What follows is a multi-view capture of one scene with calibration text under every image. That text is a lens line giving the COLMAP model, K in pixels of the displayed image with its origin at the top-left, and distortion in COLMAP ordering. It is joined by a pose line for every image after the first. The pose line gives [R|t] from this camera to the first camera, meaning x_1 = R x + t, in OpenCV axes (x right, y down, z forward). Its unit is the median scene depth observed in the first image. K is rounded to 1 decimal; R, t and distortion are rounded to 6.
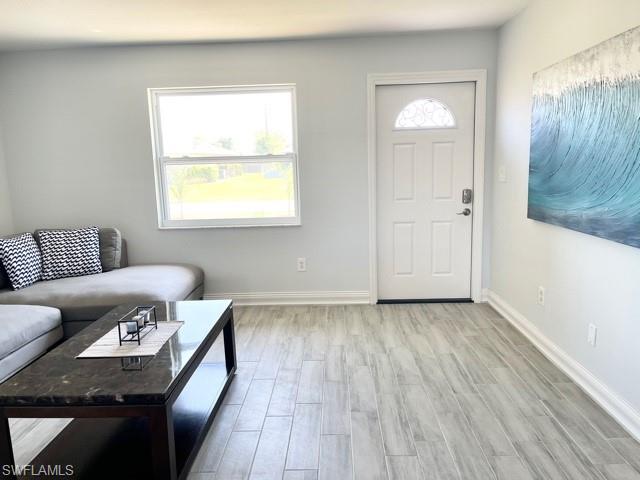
lens RADIAL K [[480.8, 0, 320.8], [0, 480.8, 241.1], [0, 0, 1]] dist [0.076775, -0.099723]
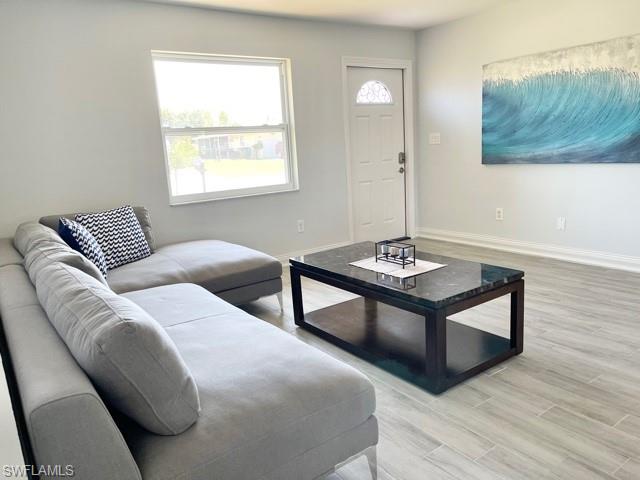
lens RADIAL K [[480.8, 0, 320.8], [0, 480.8, 241.1], [0, 0, 1]] dist [0.076775, -0.099723]
pose [[0.794890, -0.138454, 0.590746, -0.701440], [0.132576, 0.989724, 0.053574, 0.031996], [-0.592093, 0.035734, 0.805077, 0.093211]]
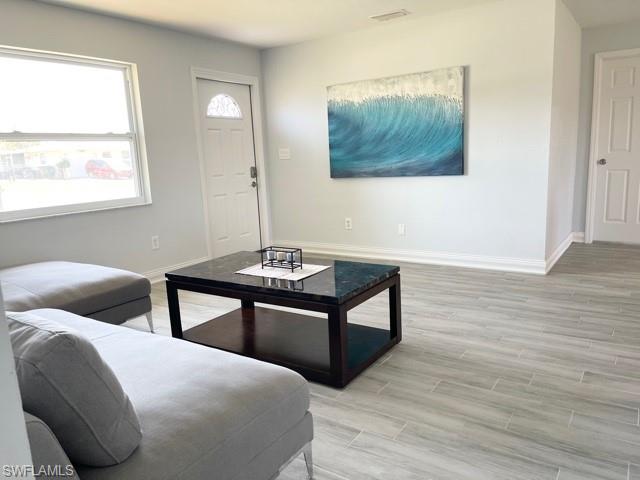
lens RADIAL K [[480.8, 0, 320.8], [0, 480.8, 241.1], [0, 0, 1]] dist [0.076775, -0.099723]
pose [[0.529710, -0.143197, 0.836004, -0.760105], [0.165019, 0.984210, 0.064023, 0.040285], [-0.831971, 0.104043, 0.544976, 0.155924]]
